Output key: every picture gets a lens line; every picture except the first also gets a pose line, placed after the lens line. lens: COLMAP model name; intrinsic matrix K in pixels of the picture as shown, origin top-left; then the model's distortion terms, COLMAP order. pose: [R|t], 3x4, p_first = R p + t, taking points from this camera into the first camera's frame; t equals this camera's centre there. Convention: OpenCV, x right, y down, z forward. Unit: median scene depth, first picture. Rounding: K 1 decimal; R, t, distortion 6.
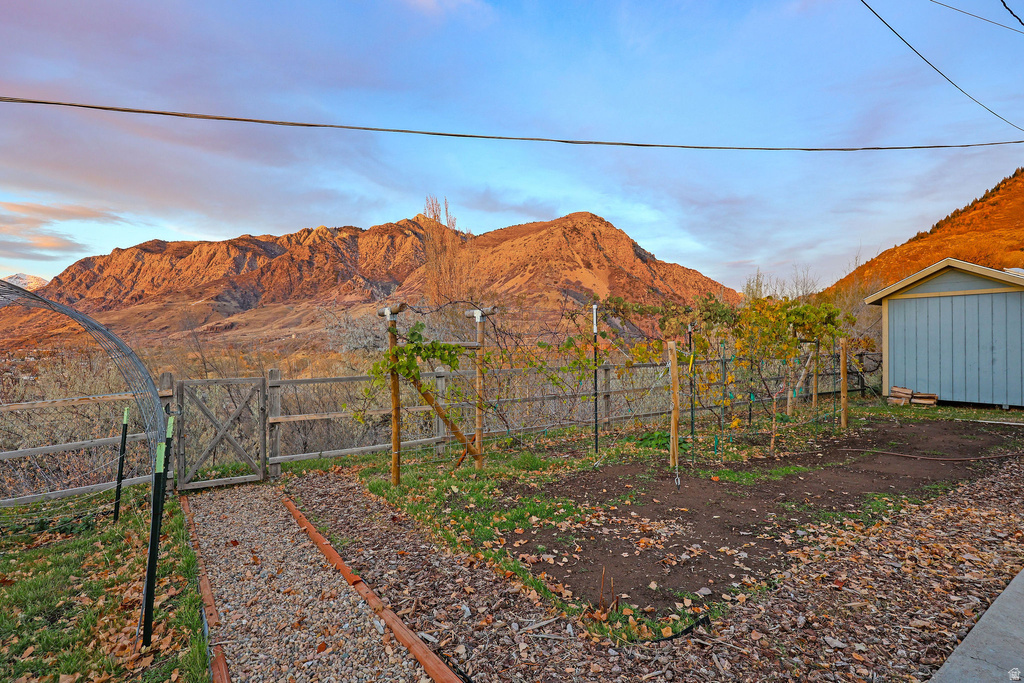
lens RADIAL K [[495.6, 0, 522.4], [0, 495.6, 336.6], [0, 0, 1]] dist [0.000055, -0.001047]
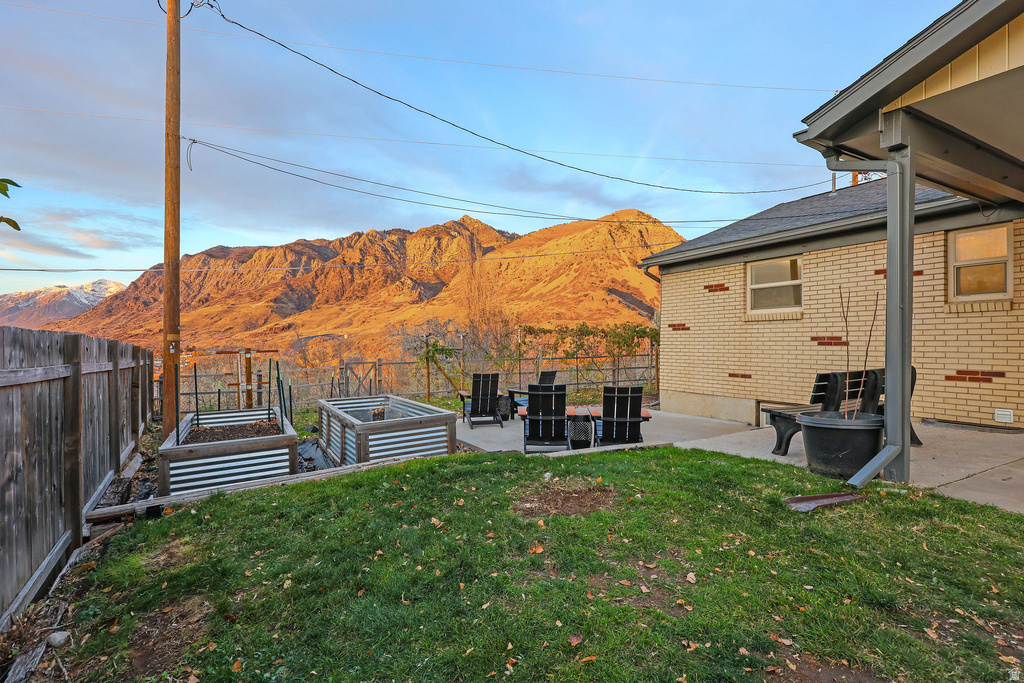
lens RADIAL K [[495.6, 0, 522.5], [0, 495.6, 335.4], [0, 0, 1]] dist [0.000055, -0.001047]
pose [[0.995963, -0.002311, -0.089732, 0.462491], [0.002131, 0.999996, -0.002105, -0.044700], [0.089737, 0.001905, 0.995964, -1.514114]]
